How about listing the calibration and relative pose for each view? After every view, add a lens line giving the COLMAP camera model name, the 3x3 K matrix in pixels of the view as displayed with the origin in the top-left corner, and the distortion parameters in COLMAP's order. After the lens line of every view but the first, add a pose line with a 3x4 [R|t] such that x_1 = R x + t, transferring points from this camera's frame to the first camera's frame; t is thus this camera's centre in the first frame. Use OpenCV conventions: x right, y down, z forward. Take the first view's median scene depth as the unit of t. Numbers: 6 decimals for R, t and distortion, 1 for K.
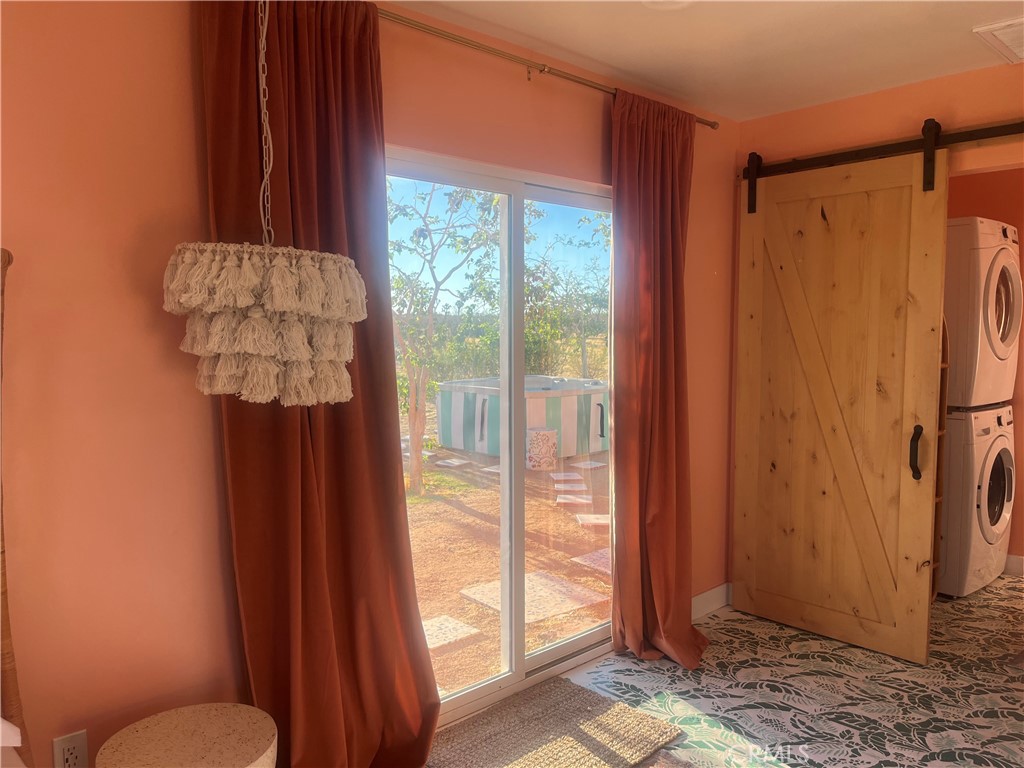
lens RADIAL K [[783.2, 0, 509.1], [0, 783.2, 386.8], [0, 0, 1]] dist [0.068675, -0.086883]
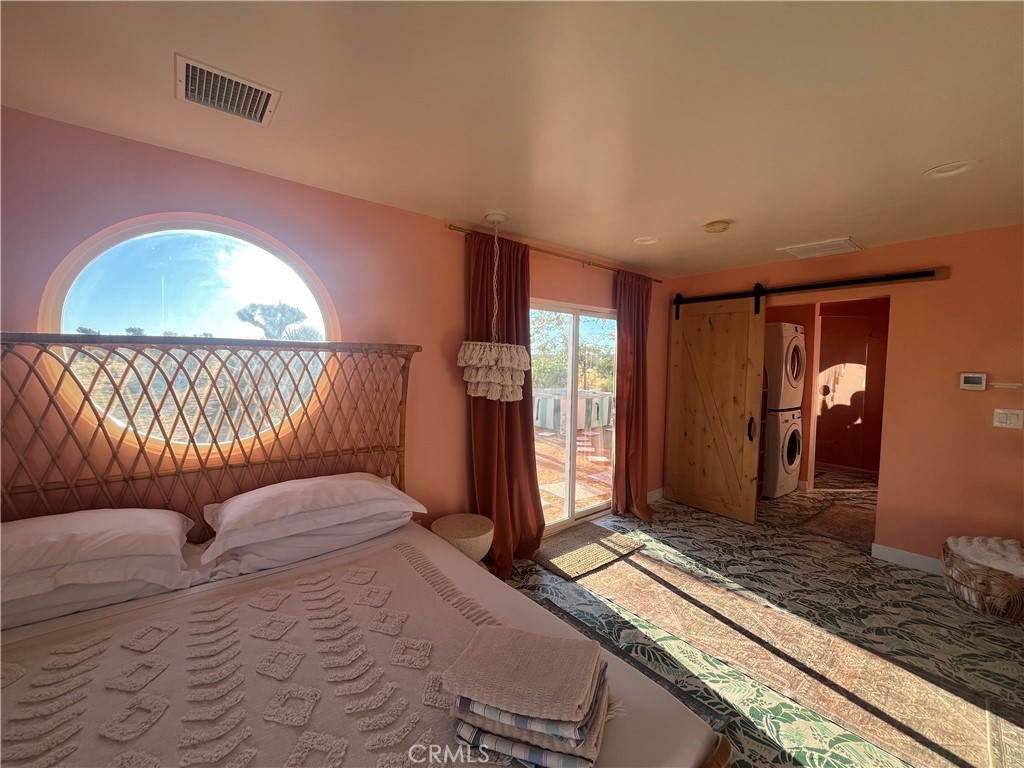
lens RADIAL K [[415.2, 0, 509.4], [0, 415.2, 379.8], [0, 0, 1]] dist [-0.000554, 0.000084]
pose [[0.996949, 0.023475, -0.074437, -0.078336], [-0.025650, 0.999267, -0.028400, -0.005264], [0.073716, 0.030223, 0.996821, -0.210796]]
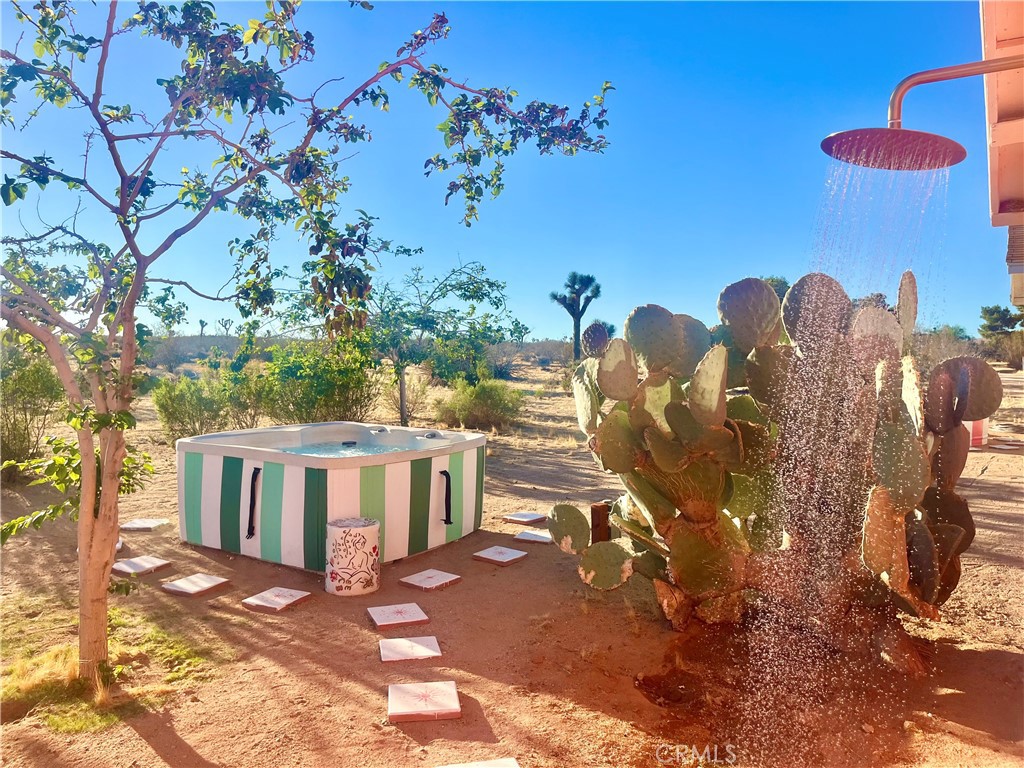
lens RADIAL K [[783.2, 0, 506.7], [0, 783.2, 374.2], [0, 0, 1]] dist [0.068675, -0.086883]
pose [[0.970281, 0.008415, 0.241834, 0.022024], [0.003489, 0.998805, -0.048751, -0.070666], [-0.241955, 0.048146, 0.969092, 0.934399]]
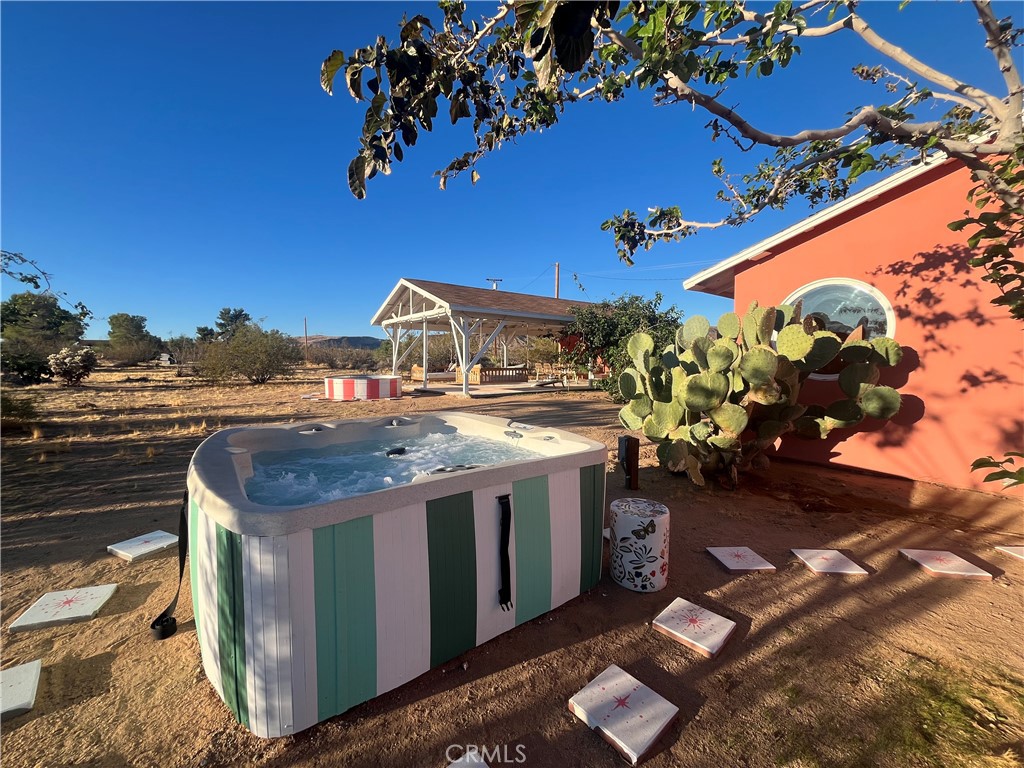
lens RADIAL K [[415.2, 0, 512.1], [0, 415.2, 383.4], [0, 0, 1]] dist [-0.000554, 0.000084]
pose [[0.090336, -0.056767, 0.994292, -0.614702], [0.073898, 0.996004, 0.050151, -0.131680], [-0.993166, 0.068946, 0.094170, 2.562702]]
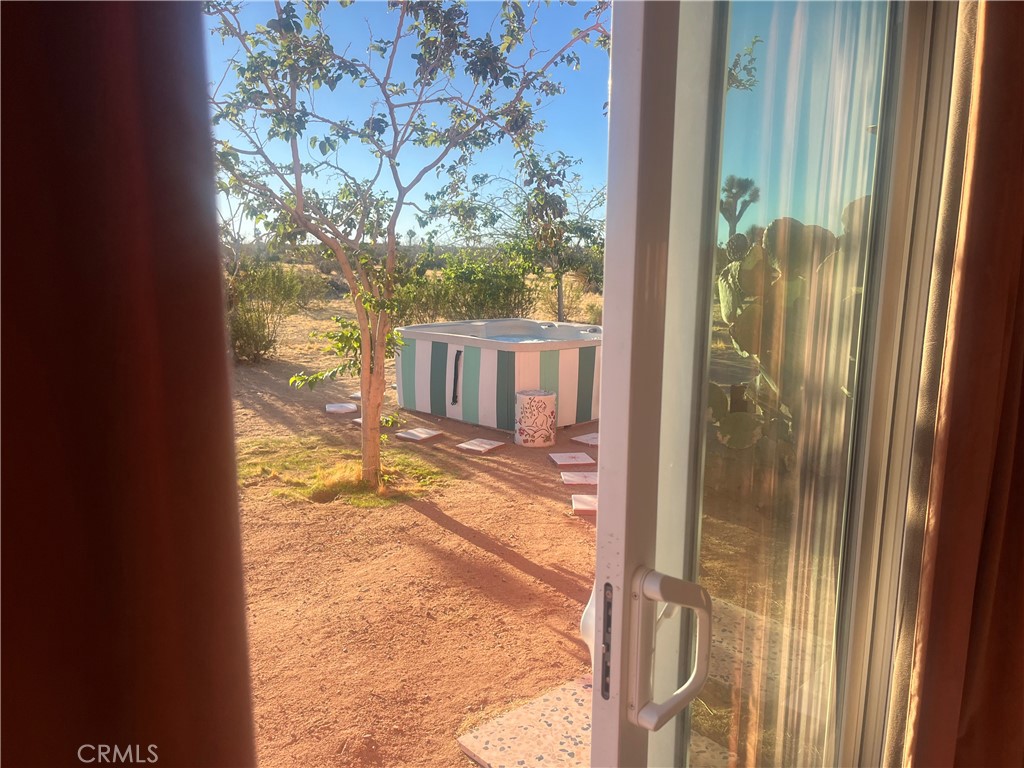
lens RADIAL K [[783.2, 0, 503.8], [0, 783.2, 386.3], [0, 0, 1]] dist [0.068675, -0.086883]
pose [[0.998431, 0.006921, 0.055569, -0.078153], [-0.011573, 0.996413, 0.083832, -0.038617], [-0.054789, -0.084343, 0.994929, 0.584796]]
